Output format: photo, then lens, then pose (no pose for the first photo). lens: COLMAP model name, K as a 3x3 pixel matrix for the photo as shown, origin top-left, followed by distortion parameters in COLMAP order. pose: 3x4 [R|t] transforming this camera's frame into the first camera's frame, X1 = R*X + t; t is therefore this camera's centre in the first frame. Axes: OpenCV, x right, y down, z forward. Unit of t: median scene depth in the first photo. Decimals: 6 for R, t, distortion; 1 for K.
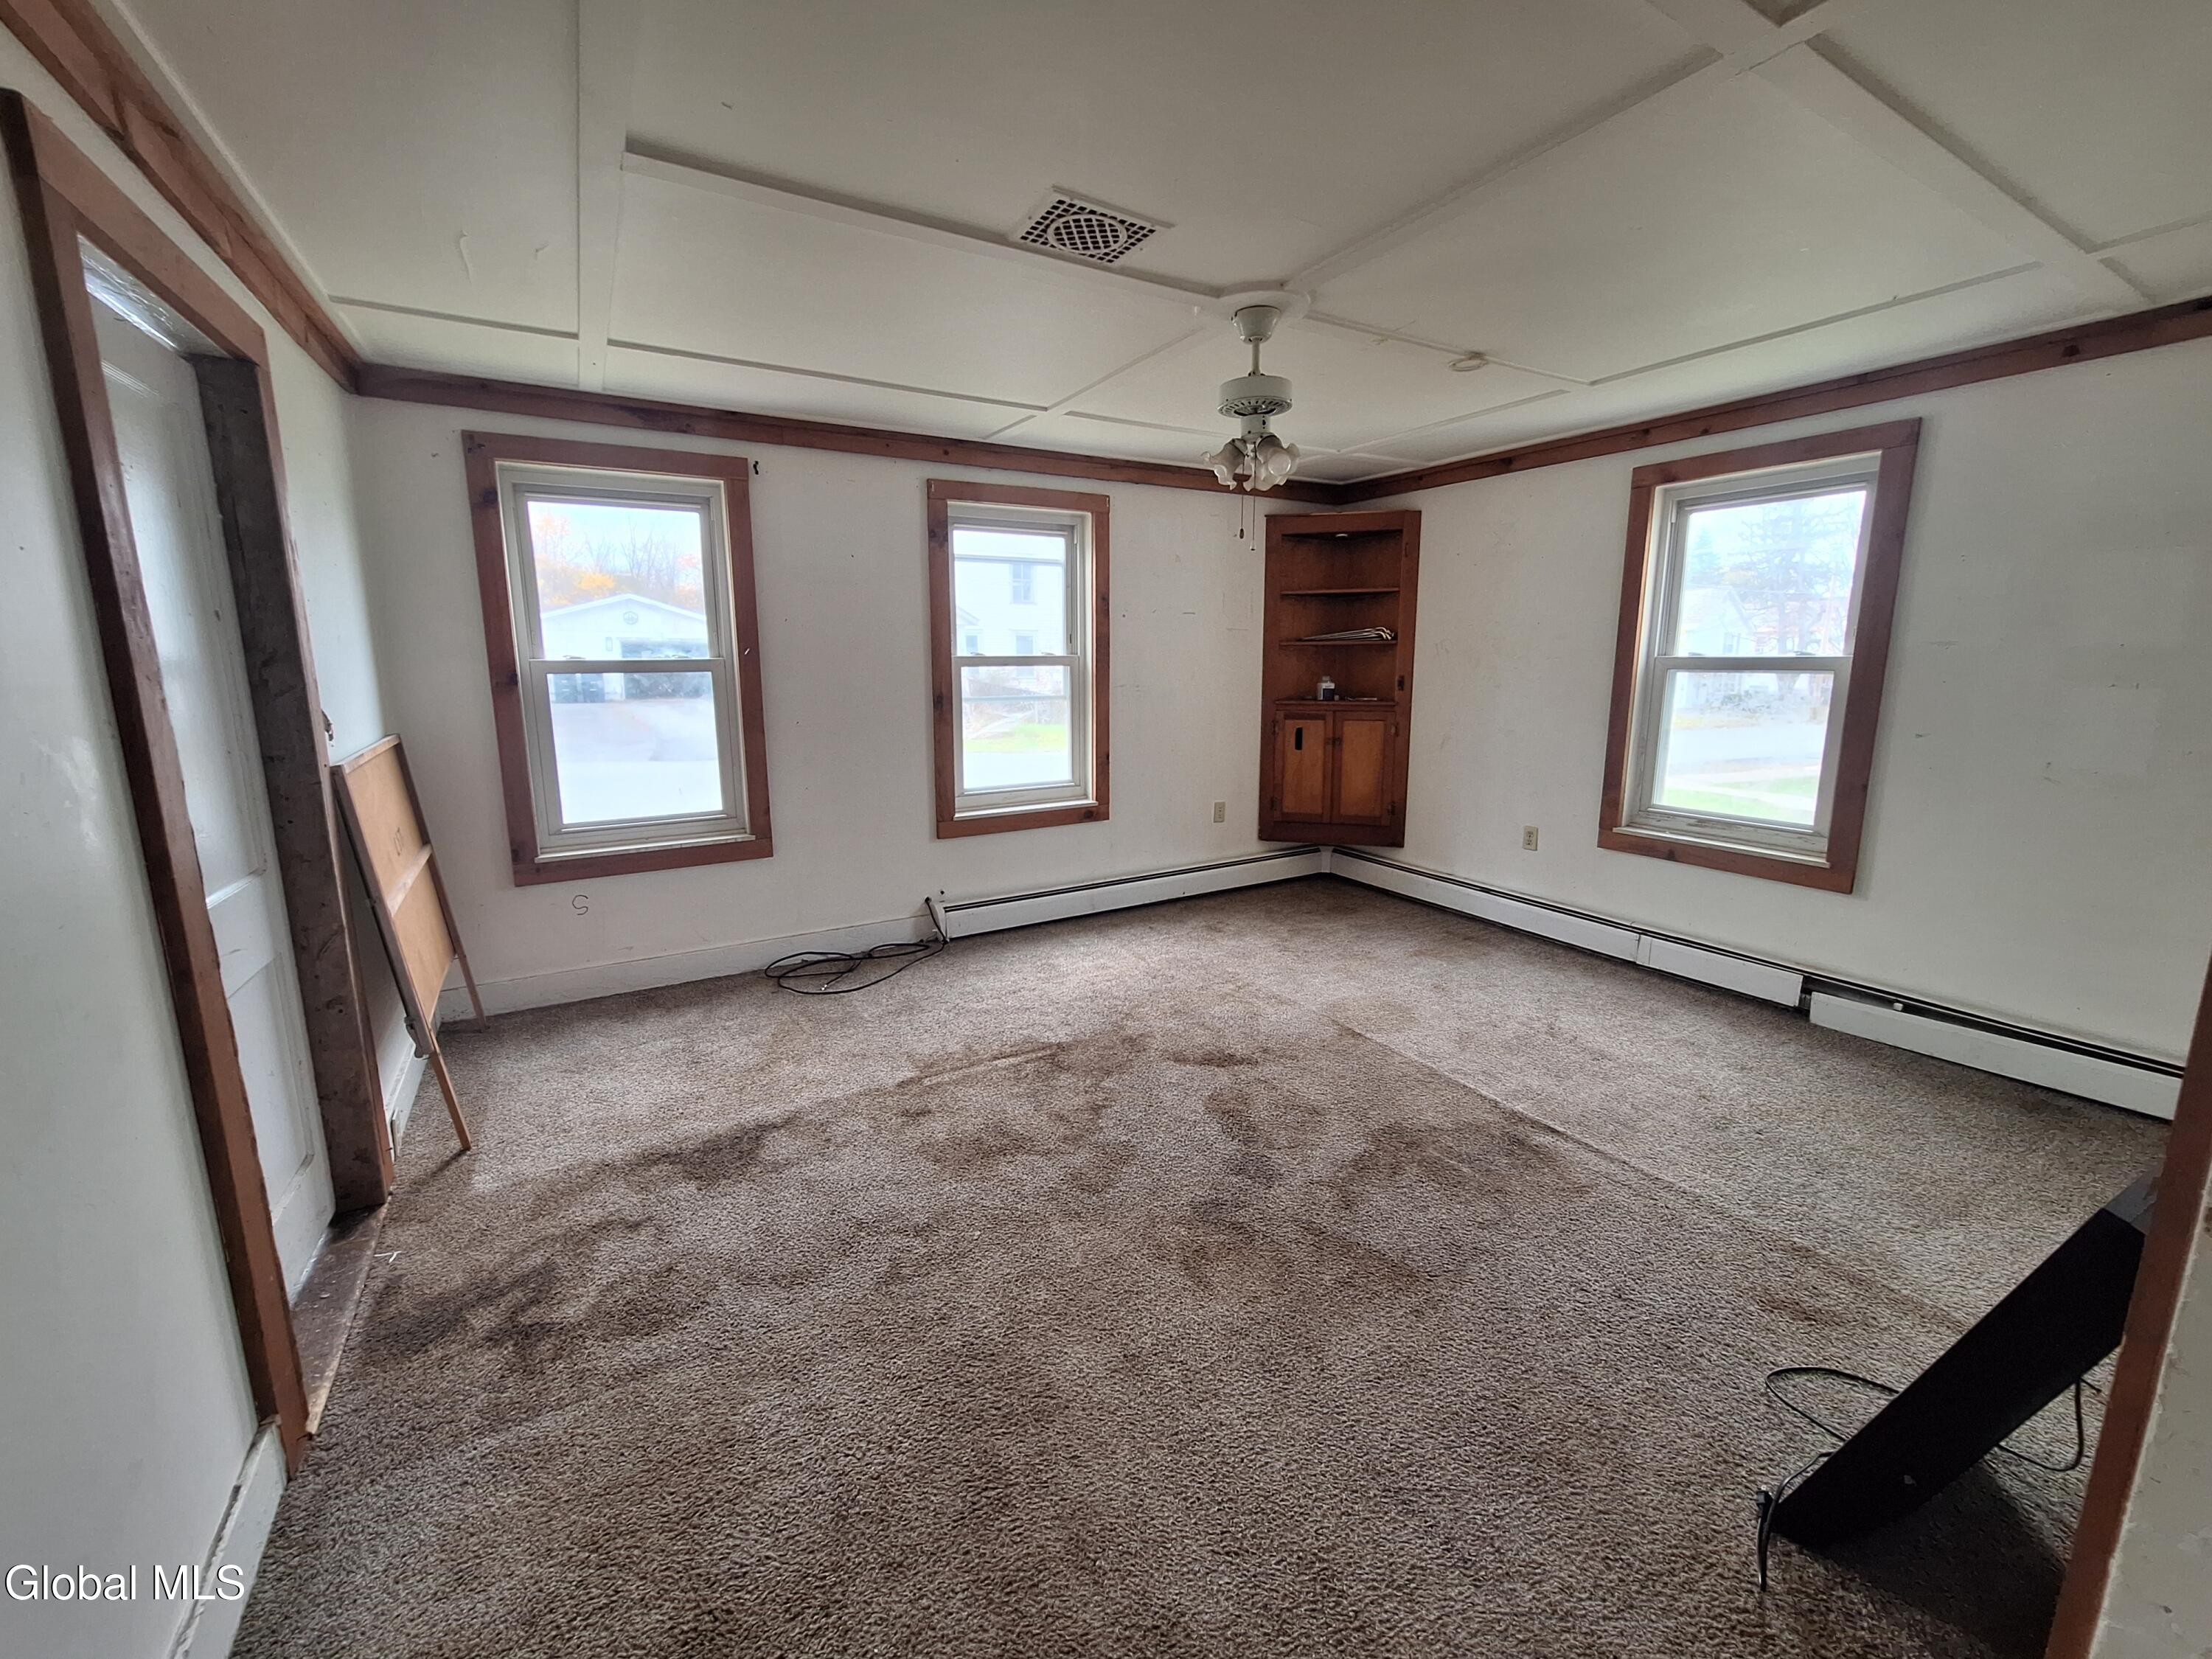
lens RADIAL K [[901.4, 0, 1115.7], [0, 901.4, 816.5], [0, 0, 1]] dist [0.000461, 0.000277]
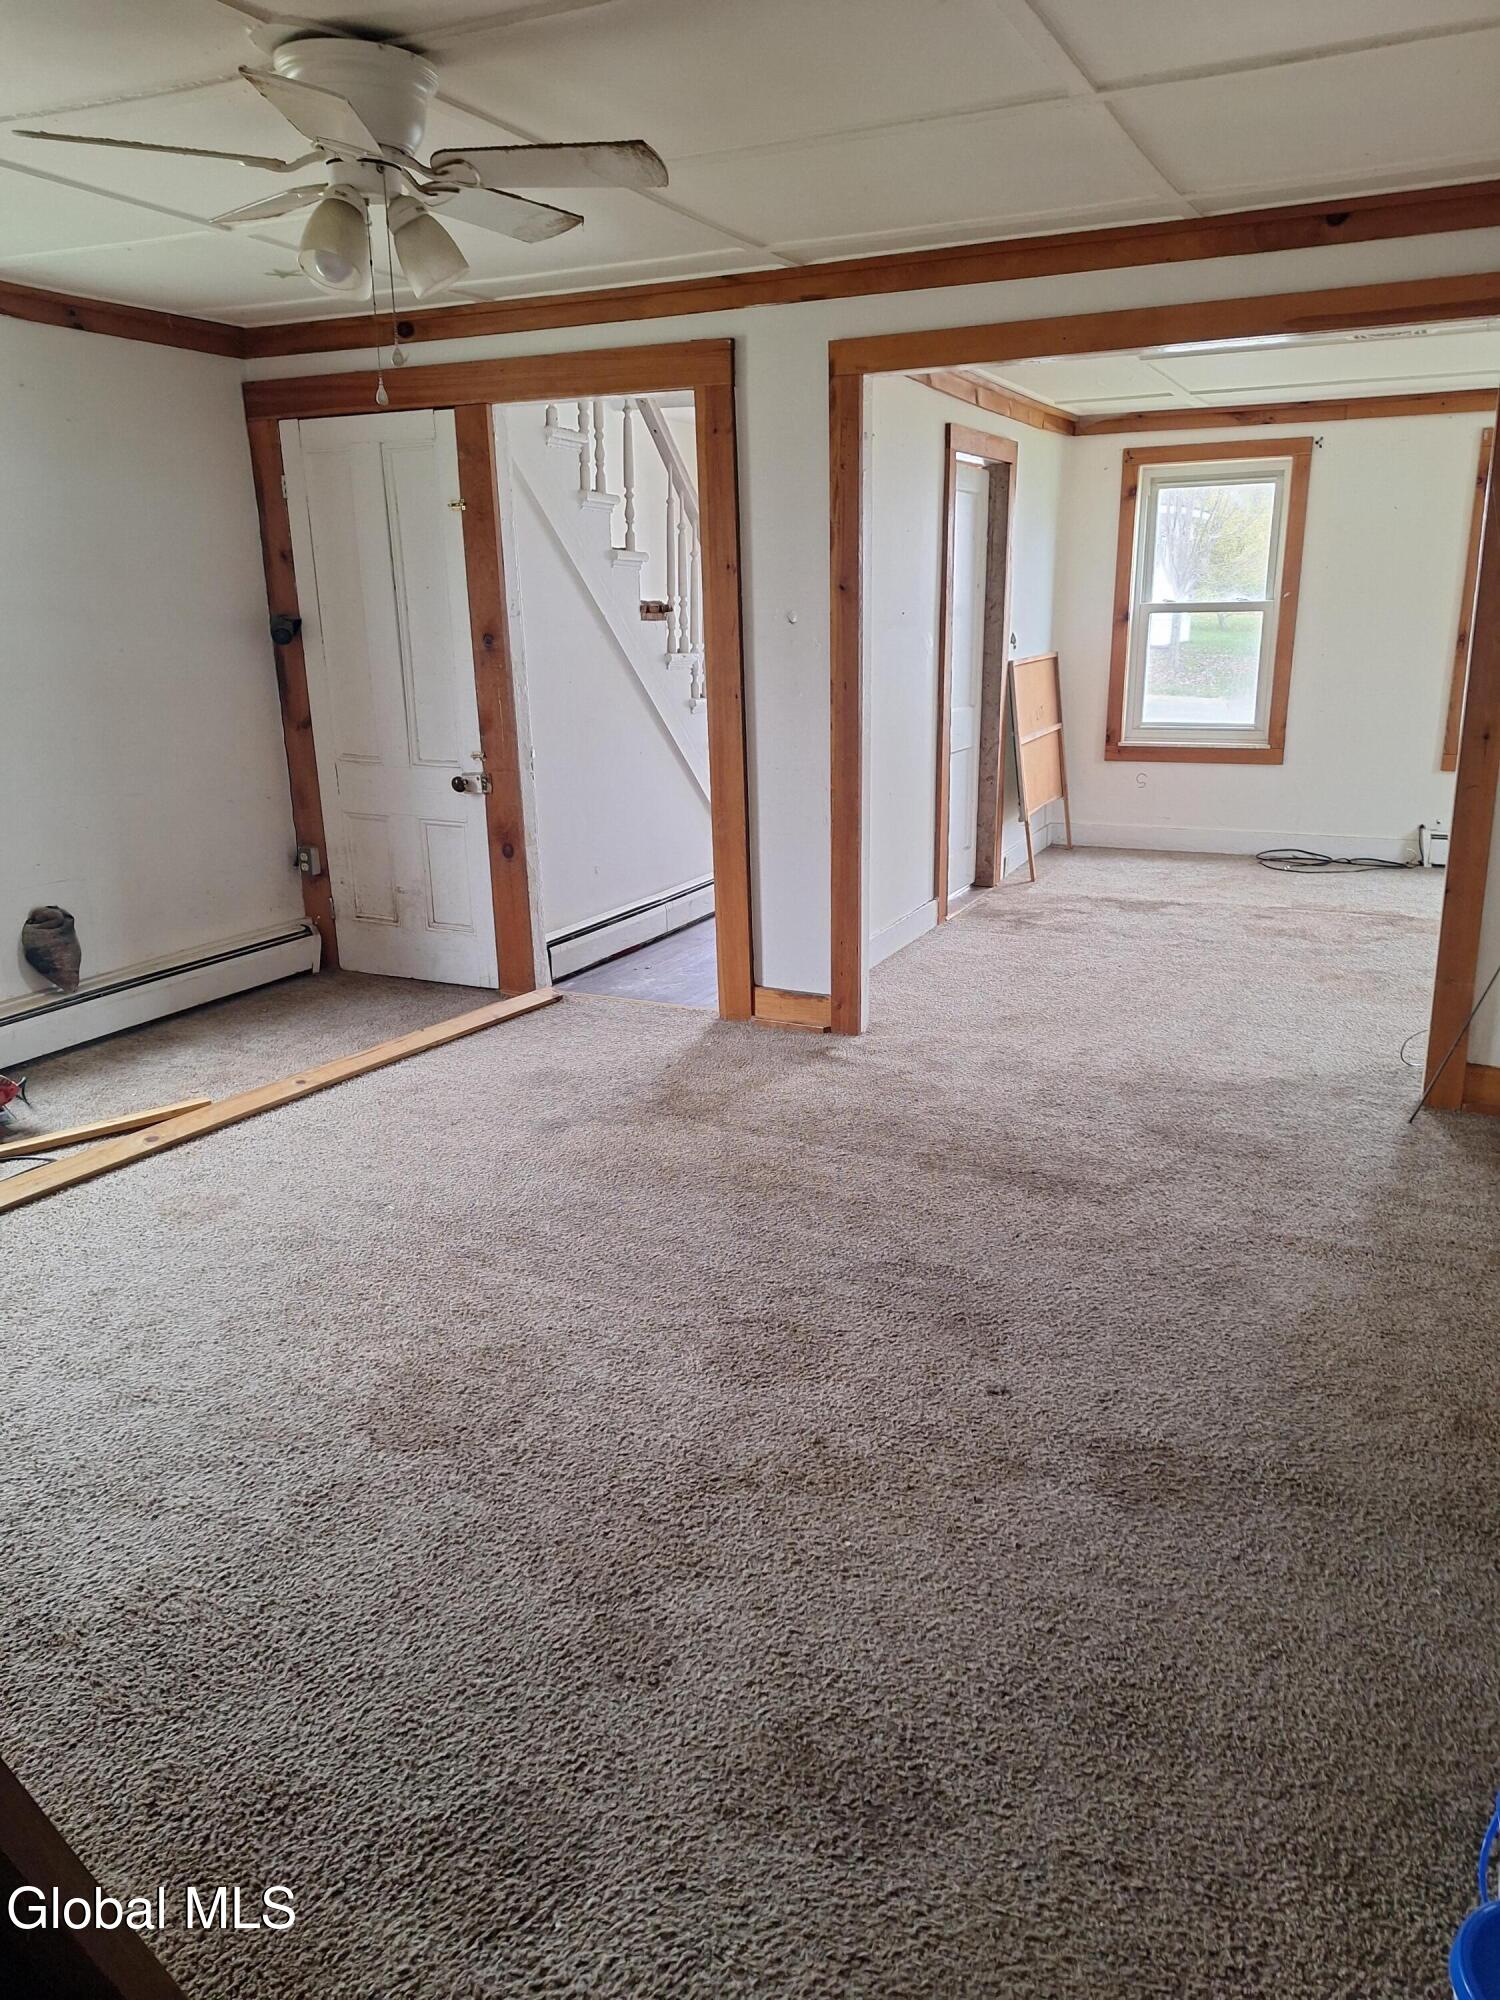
lens RADIAL K [[1323.0, 0, 750.0], [0, 1323.0, 1000.0], [0, 0, 1]] dist [0.002786, -0.000078]
pose [[0.556004, 0.227128, -0.799545, 0.917641], [-0.127165, 0.973860, 0.188215, 0.136149], [0.821394, -0.002974, 0.570353, -0.792014]]
